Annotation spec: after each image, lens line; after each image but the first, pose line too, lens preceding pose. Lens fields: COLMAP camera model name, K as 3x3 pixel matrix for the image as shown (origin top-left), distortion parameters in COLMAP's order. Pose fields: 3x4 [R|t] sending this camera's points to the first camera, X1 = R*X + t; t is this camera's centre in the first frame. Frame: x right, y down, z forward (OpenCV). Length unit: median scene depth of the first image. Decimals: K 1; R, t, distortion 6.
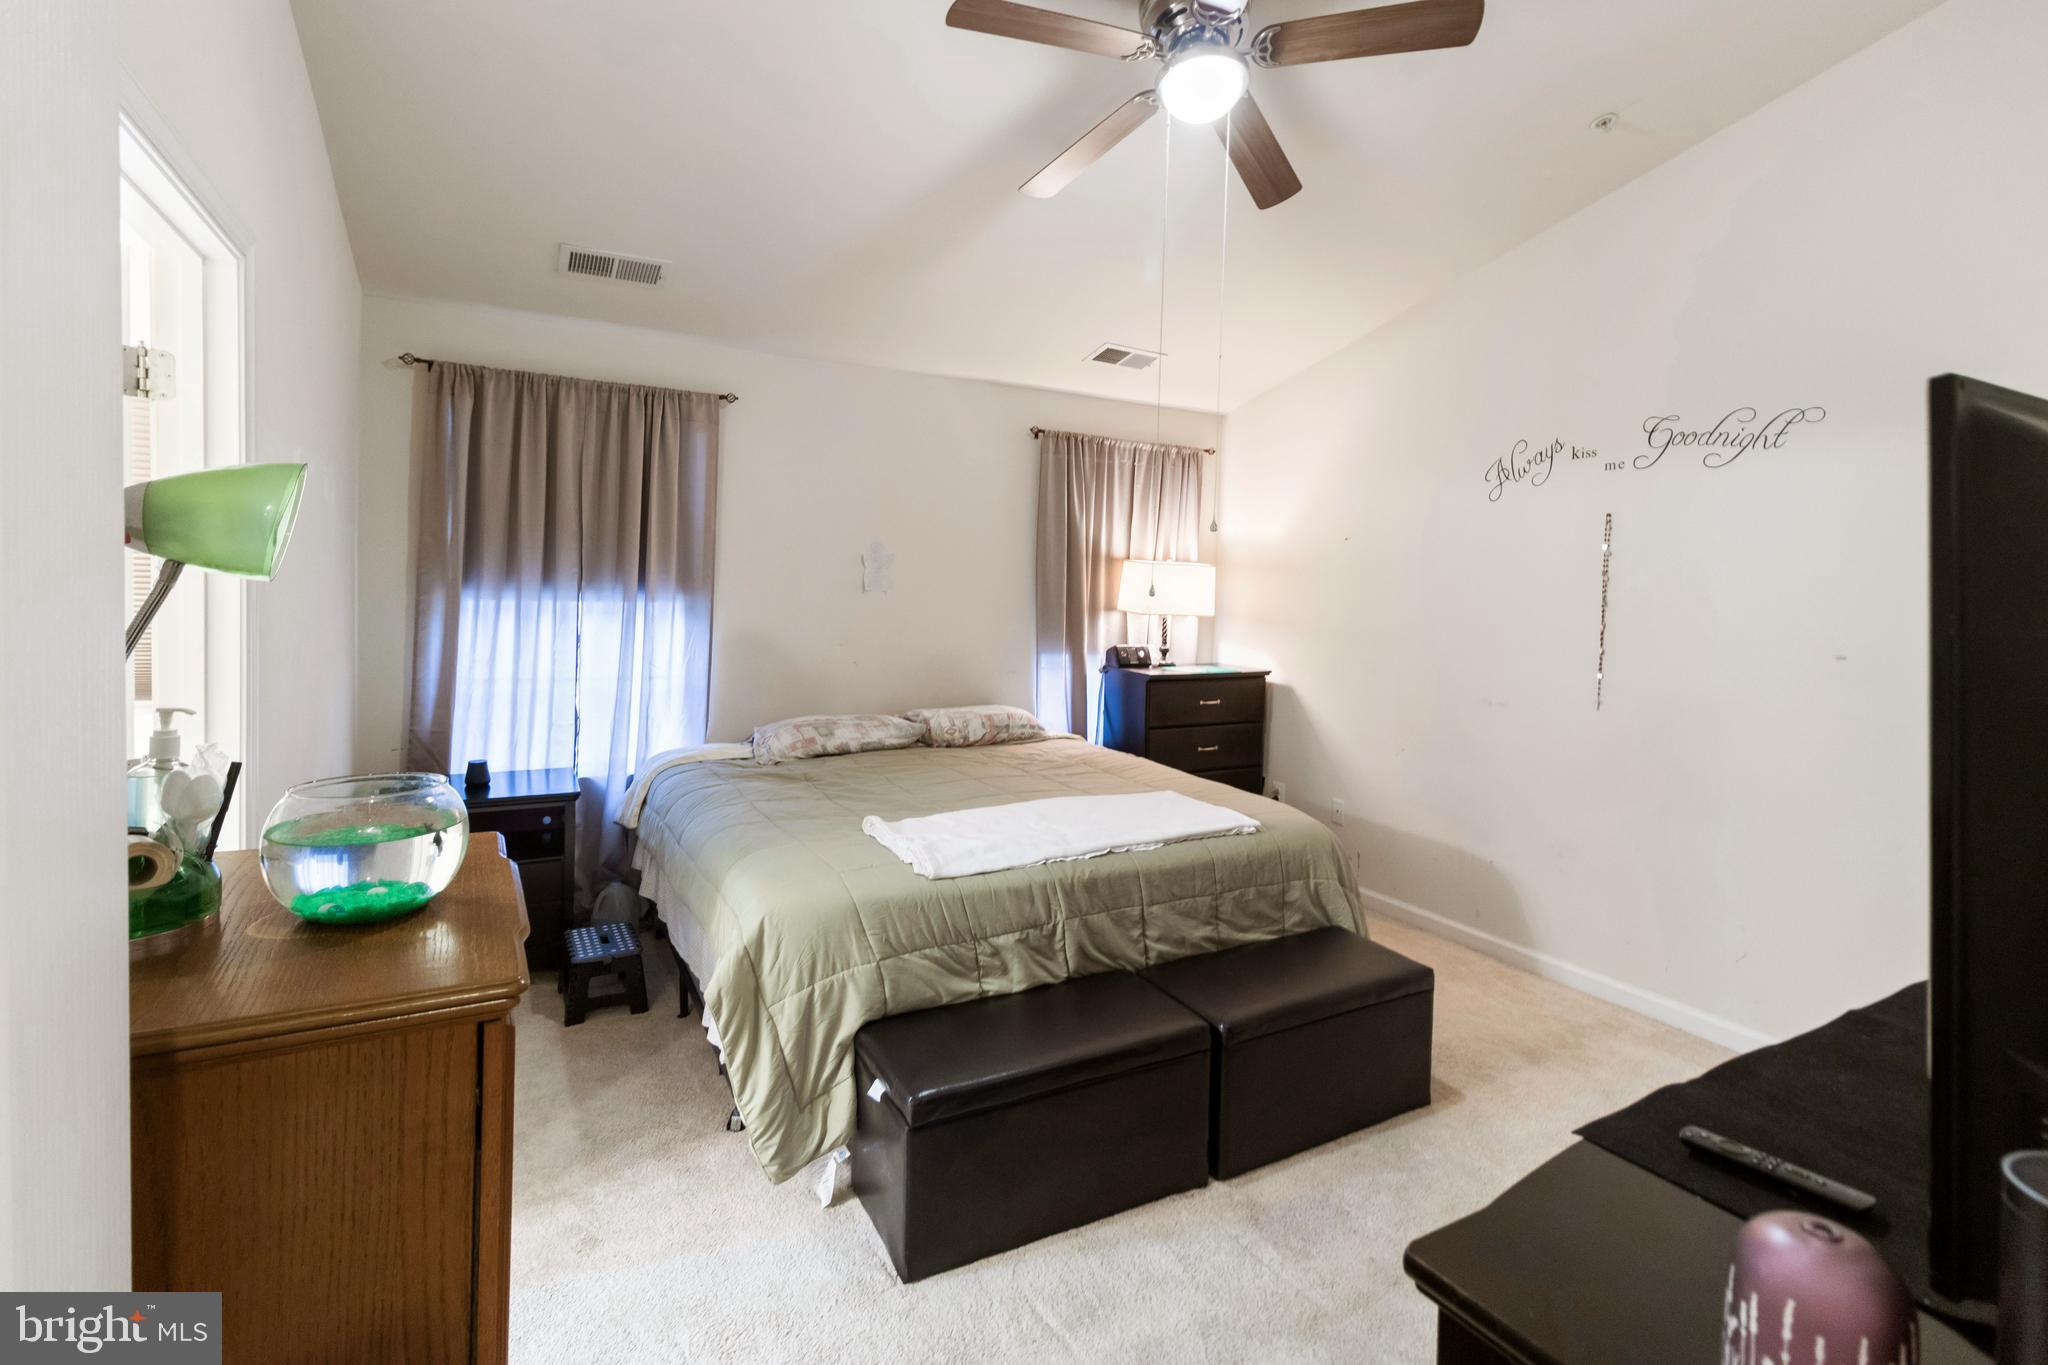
lens RADIAL K [[936.1, 0, 1026.4], [0, 936.1, 635.4], [0, 0, 1]] dist [-0.009367, -0.000208]
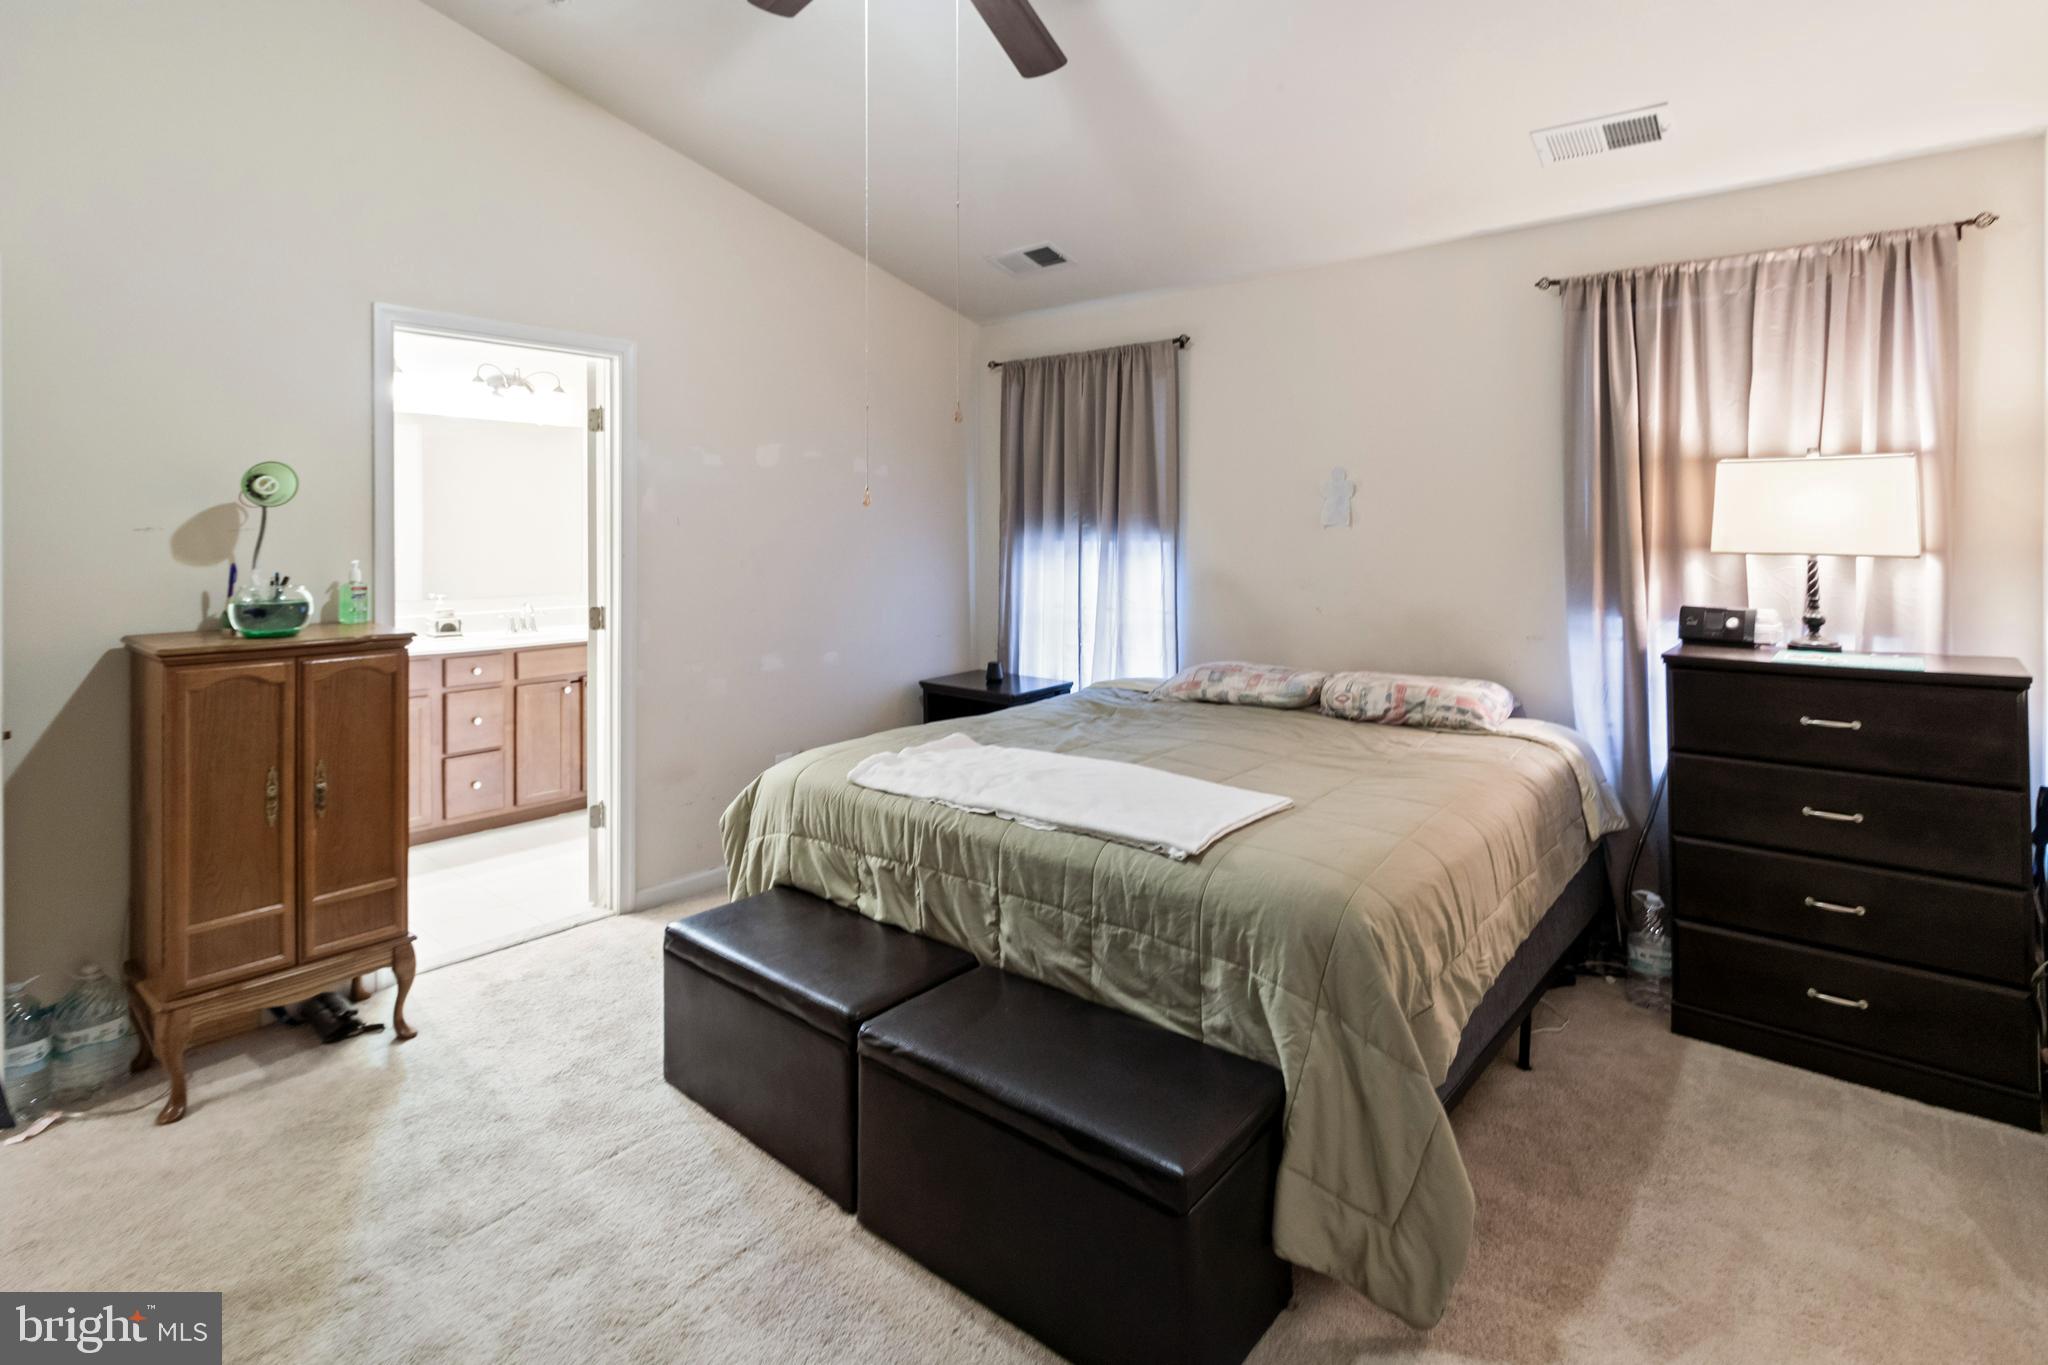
lens RADIAL K [[1001.1, 0, 1061.2], [0, 1001.1, 550.6], [0, 0, 1]] dist [-0.000978, -0.000107]
pose [[0.381532, -0.009604, -0.924306, 0.663920], [-0.040402, 0.998817, -0.027055, 0.011254], [0.923472, 0.047666, 0.380693, 0.490903]]
